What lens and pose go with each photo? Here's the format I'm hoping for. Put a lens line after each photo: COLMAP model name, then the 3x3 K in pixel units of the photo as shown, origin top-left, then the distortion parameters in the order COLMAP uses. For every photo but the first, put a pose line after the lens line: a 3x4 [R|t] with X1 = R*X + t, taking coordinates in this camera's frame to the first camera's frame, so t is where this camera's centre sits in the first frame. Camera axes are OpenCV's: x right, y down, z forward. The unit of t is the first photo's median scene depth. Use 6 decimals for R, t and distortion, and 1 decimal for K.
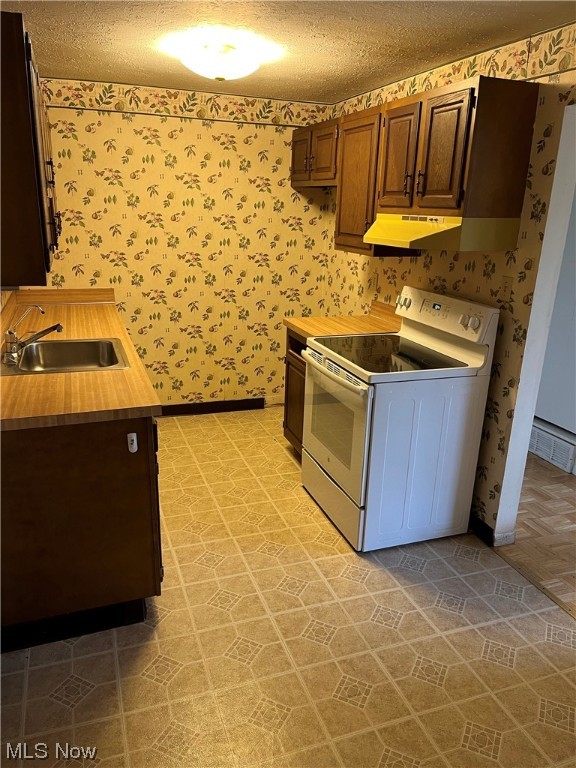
lens RADIAL K [[553.9, 0, 286.8], [0, 553.9, 402.9], [0, 0, 1]] dist [-0.012877, -0.009620]
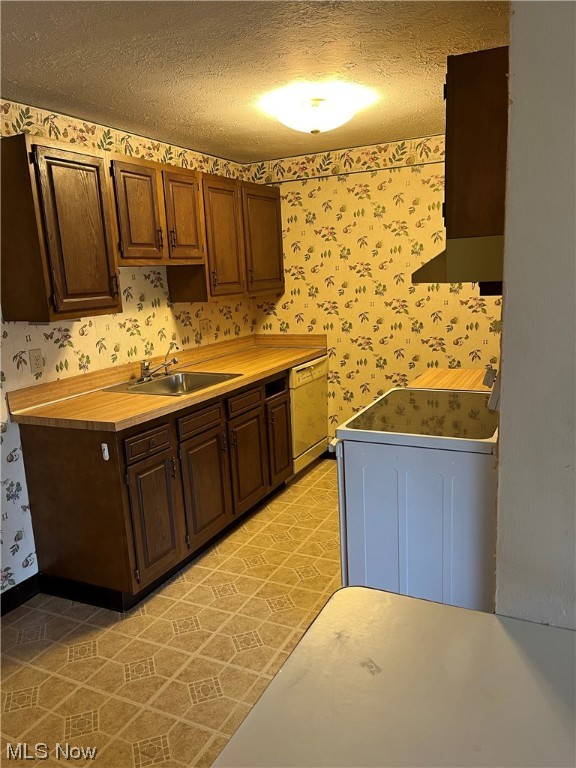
lens RADIAL K [[594.6, 0, 288.0], [0, 594.6, 384.0], [0, 0, 1]] dist [0.034236, -0.002304]
pose [[0.691117, 0.072716, -0.719075, 0.502018], [-0.159531, 0.985734, -0.053647, -0.040795], [0.704916, 0.151792, 0.692858, 0.171579]]
